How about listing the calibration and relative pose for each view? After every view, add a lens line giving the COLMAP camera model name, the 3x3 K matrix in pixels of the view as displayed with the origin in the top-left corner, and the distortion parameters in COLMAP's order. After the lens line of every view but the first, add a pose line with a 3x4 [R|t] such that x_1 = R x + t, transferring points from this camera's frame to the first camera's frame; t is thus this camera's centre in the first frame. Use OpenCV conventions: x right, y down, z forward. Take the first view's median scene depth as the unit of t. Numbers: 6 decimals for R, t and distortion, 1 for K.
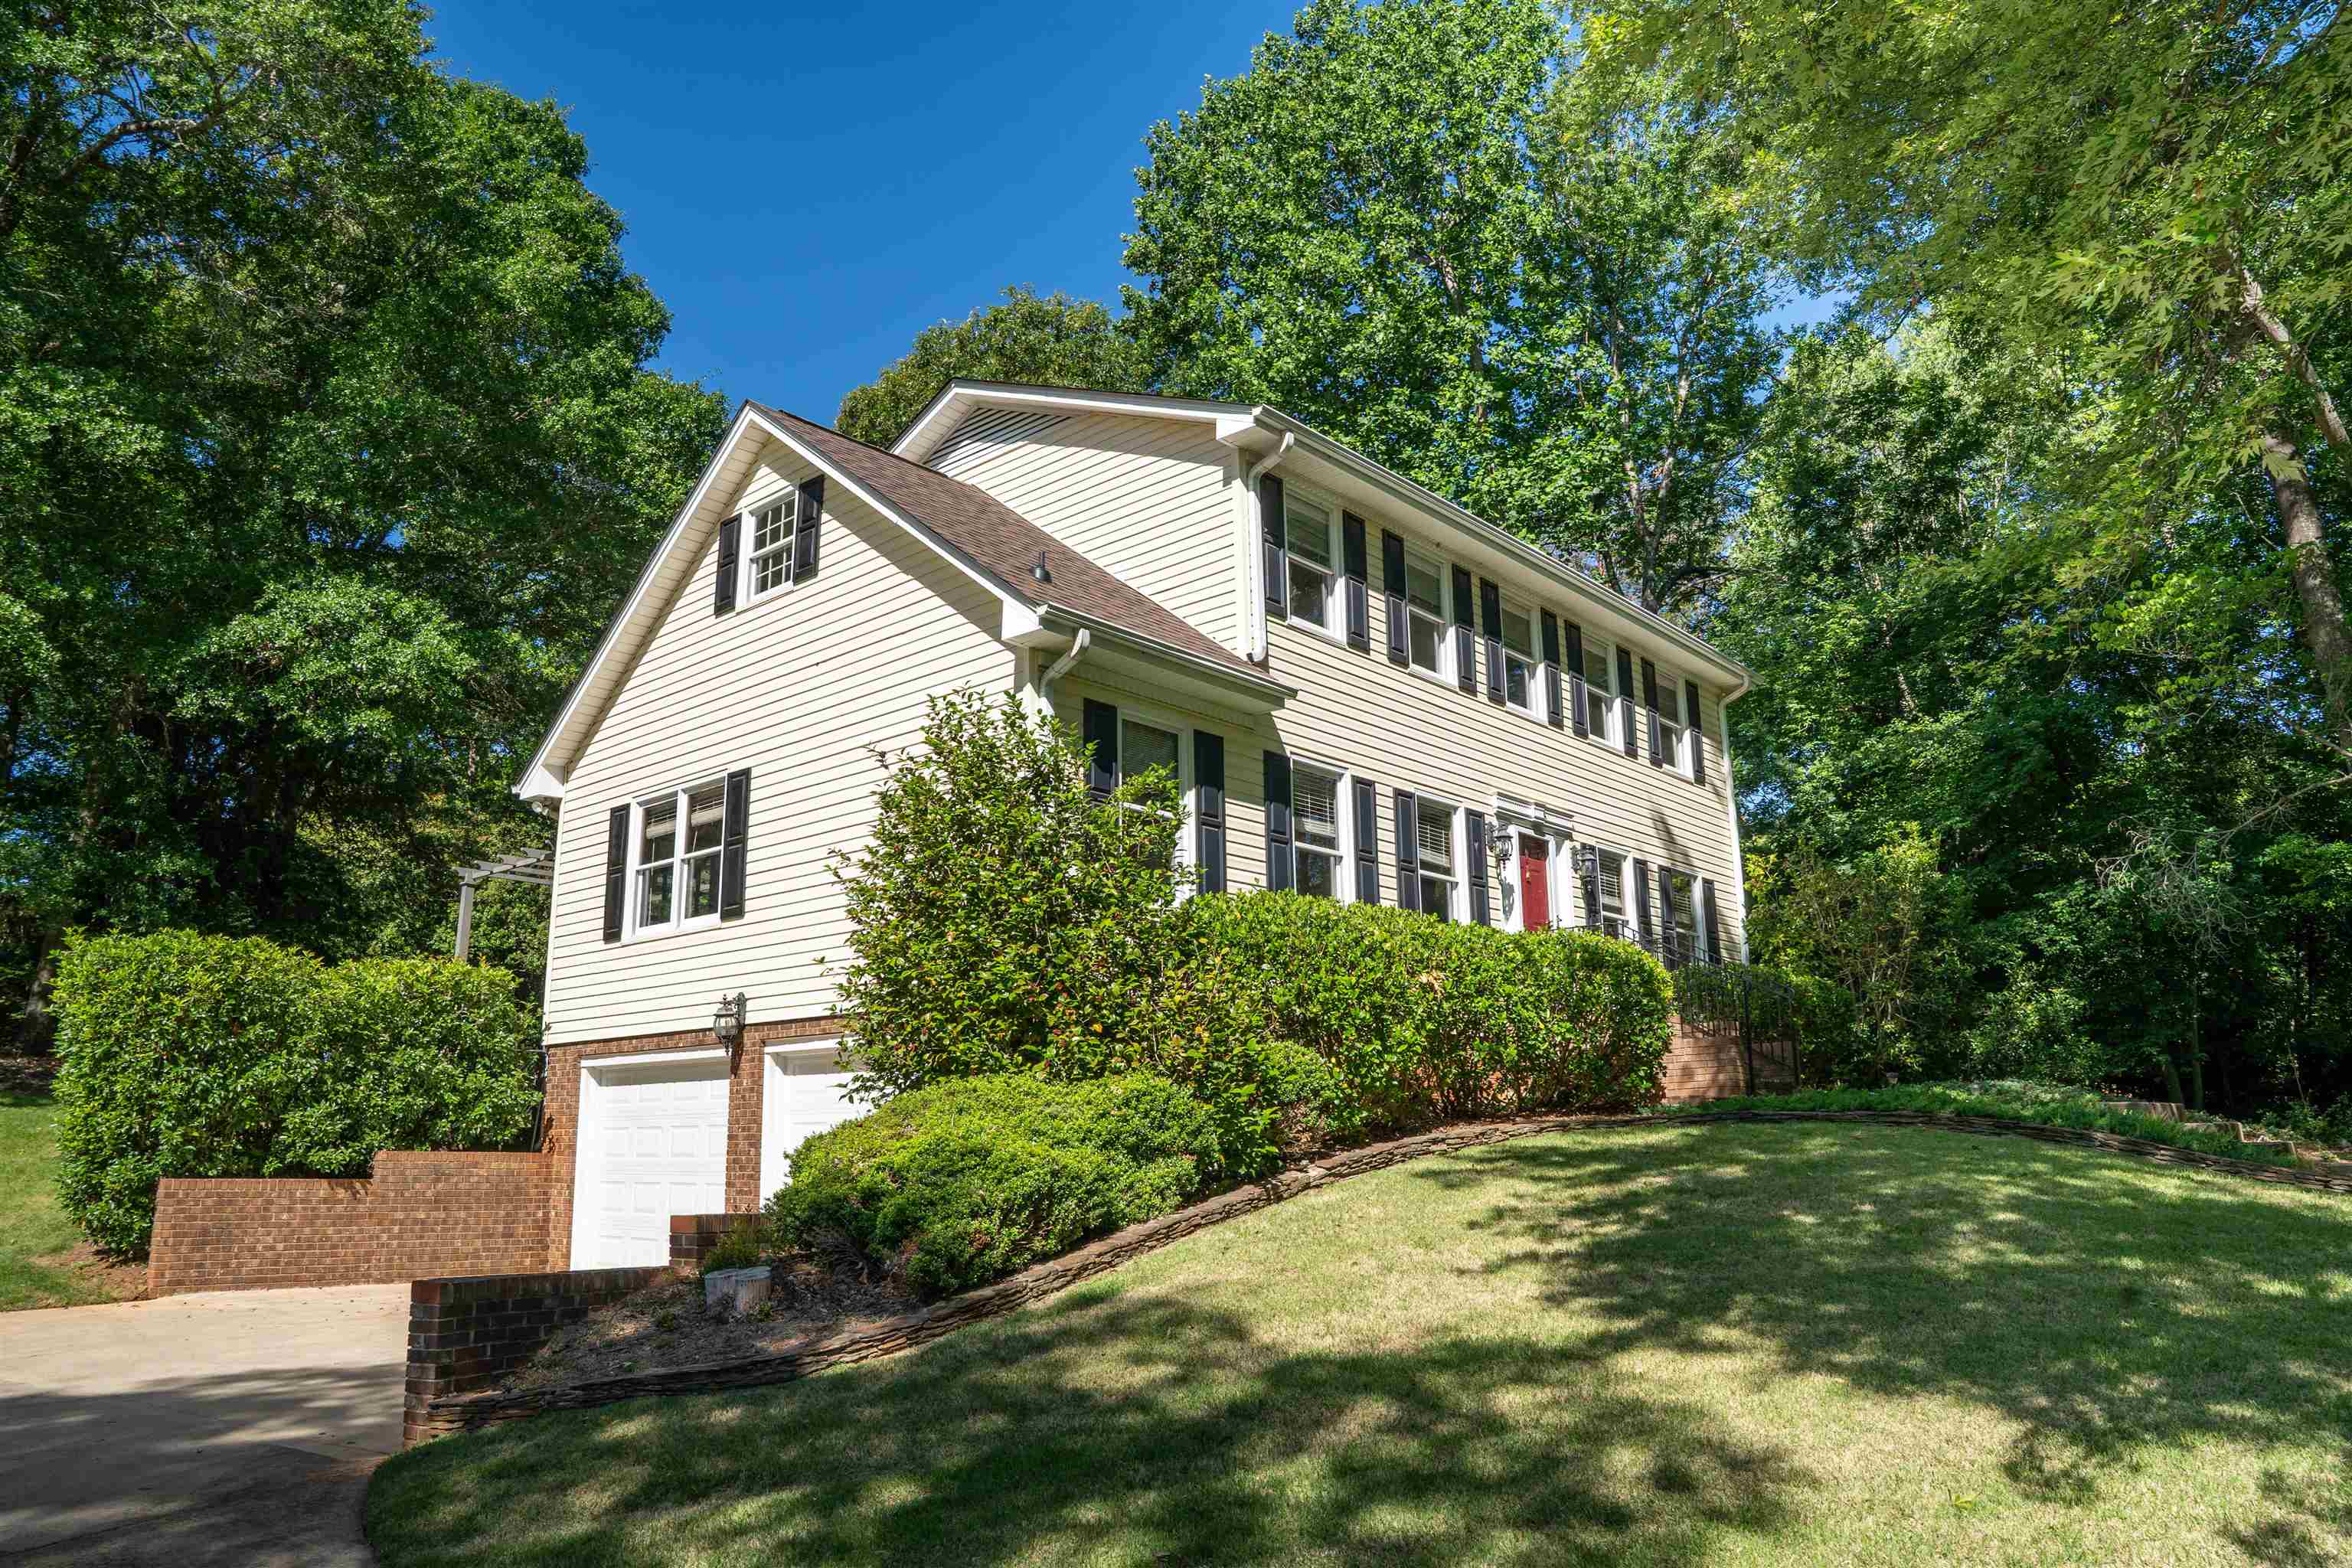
lens RADIAL K [[1623.0, 0, 1176.0], [0, 1623.0, 784.0], [0, 0, 1]] dist [-0.135211, 0.102812]
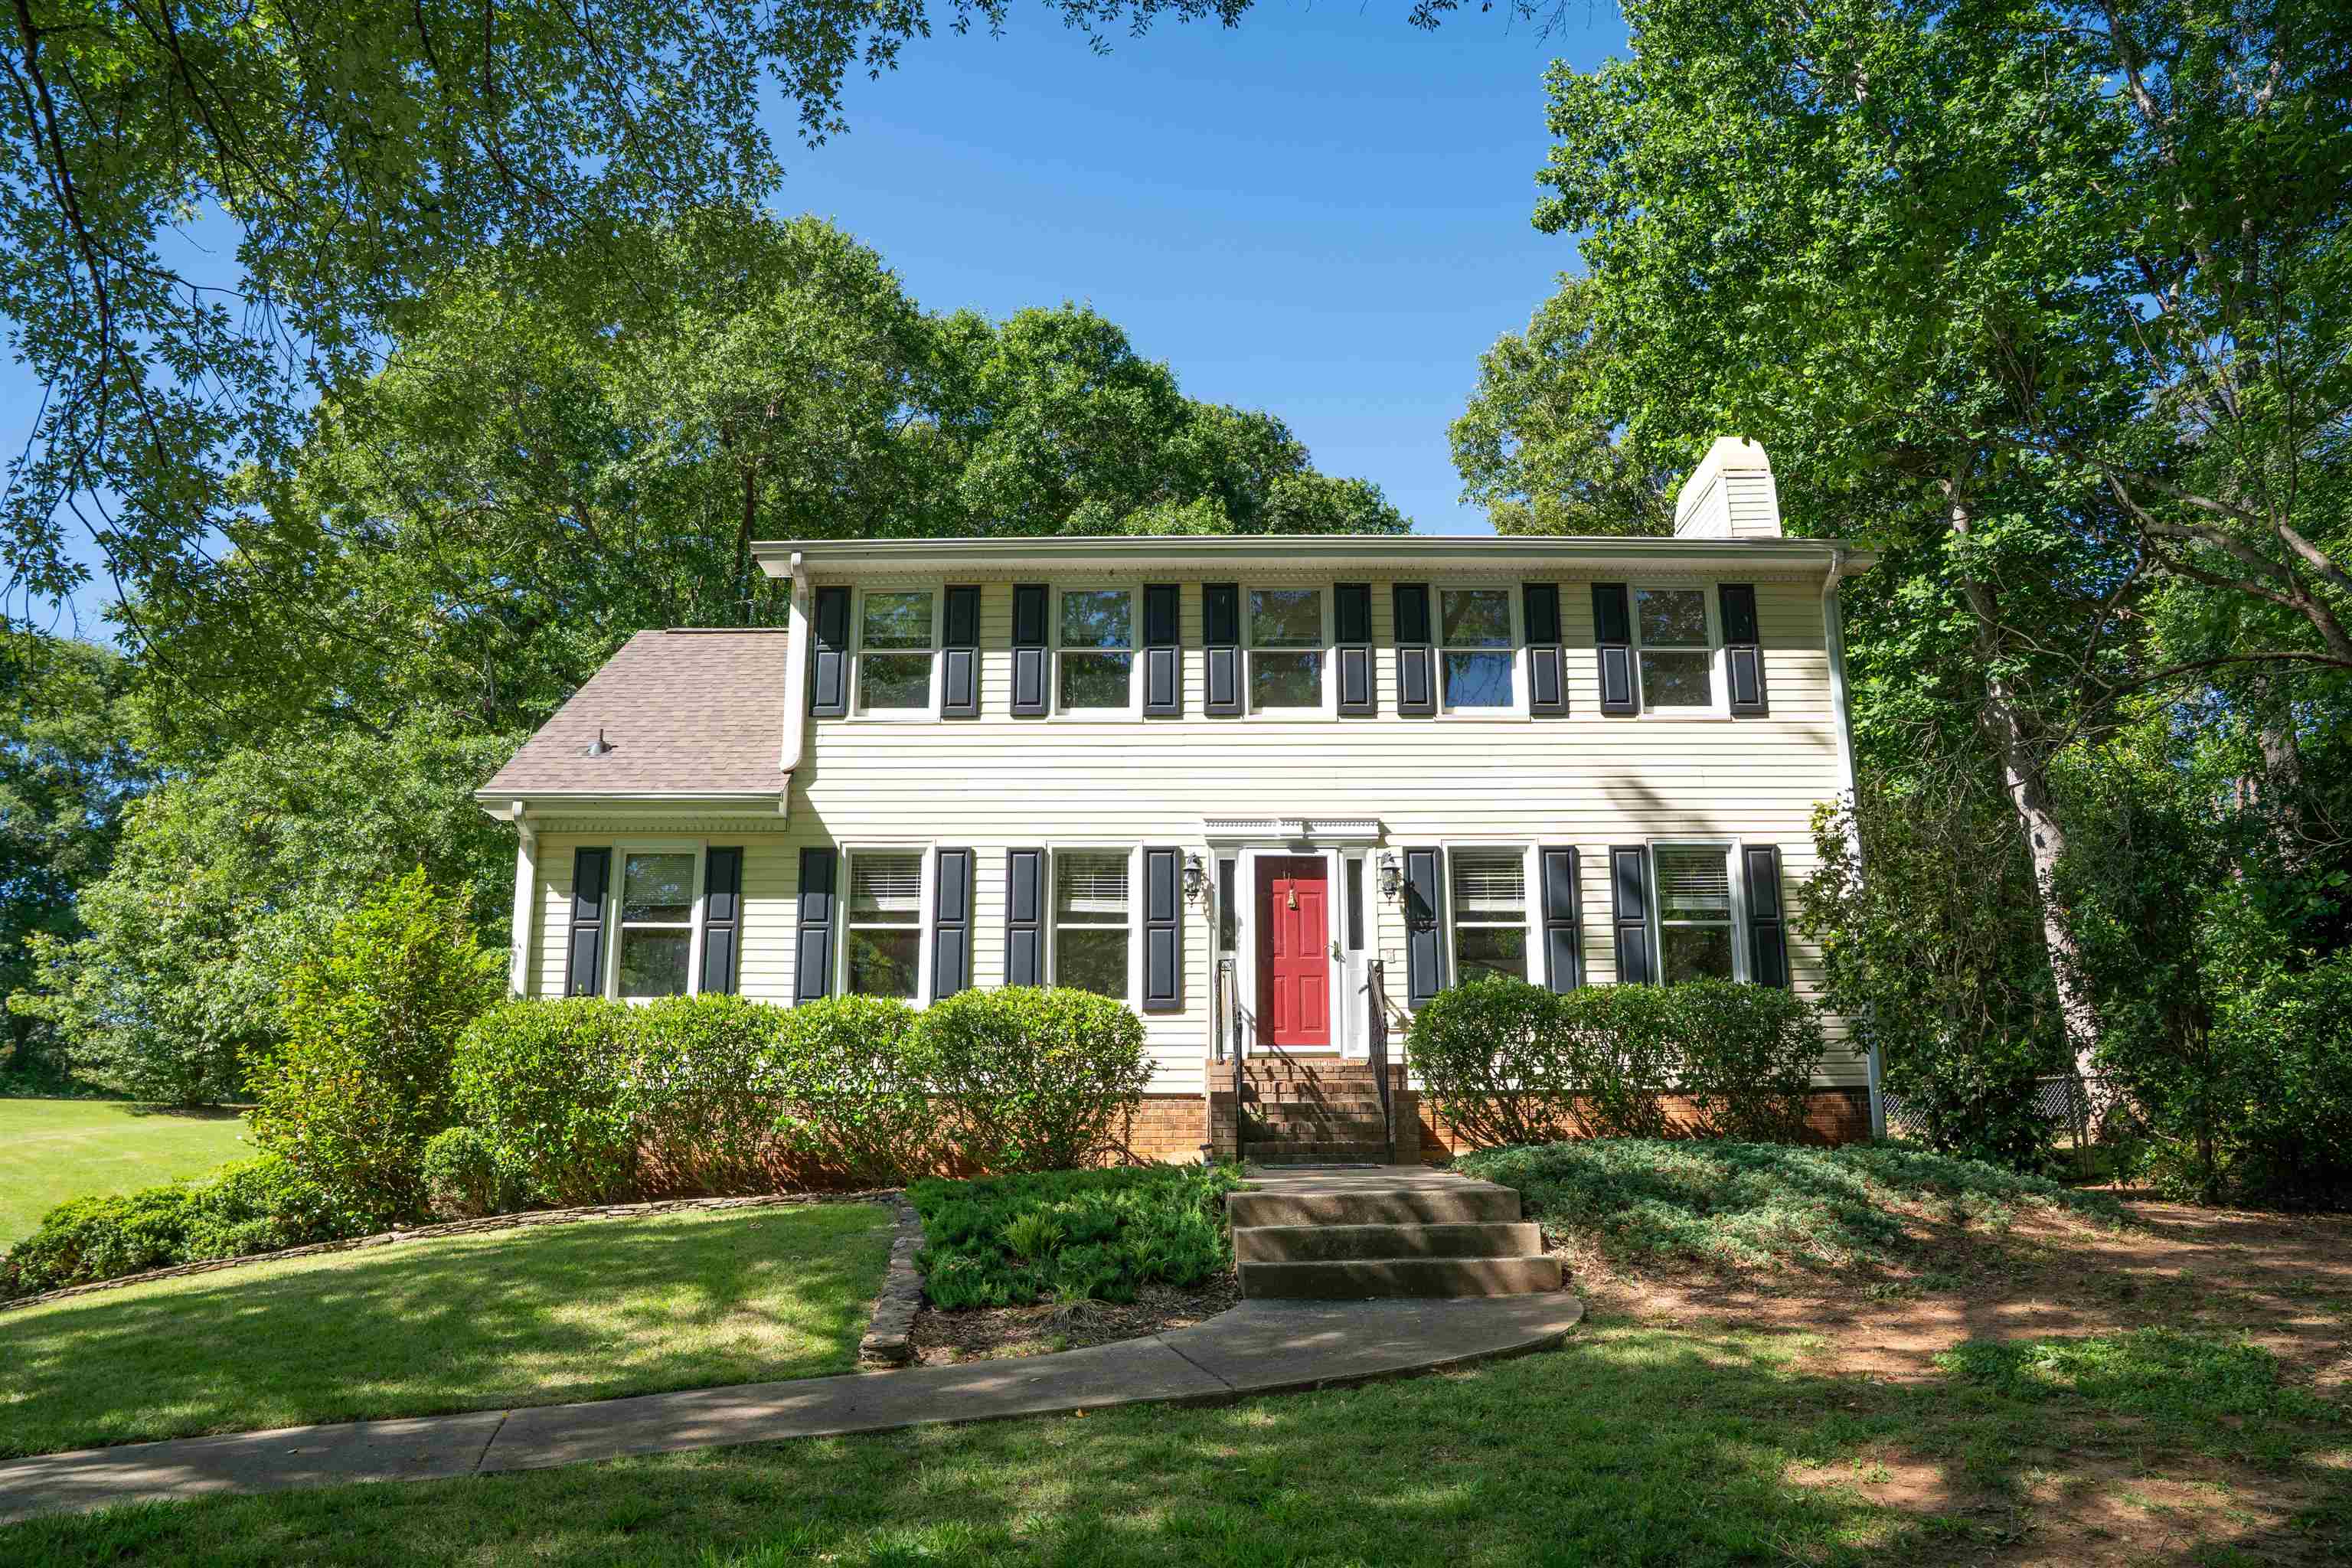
lens RADIAL K [[1623.0, 0, 1176.0], [0, 1623.0, 784.0], [0, 0, 1]] dist [-0.135211, 0.102812]
pose [[0.663599, -0.173424, -0.727710, 0.949579], [0.168035, 0.982456, -0.080902, 0.063031], [0.728973, -0.068594, 0.681097, 0.410043]]
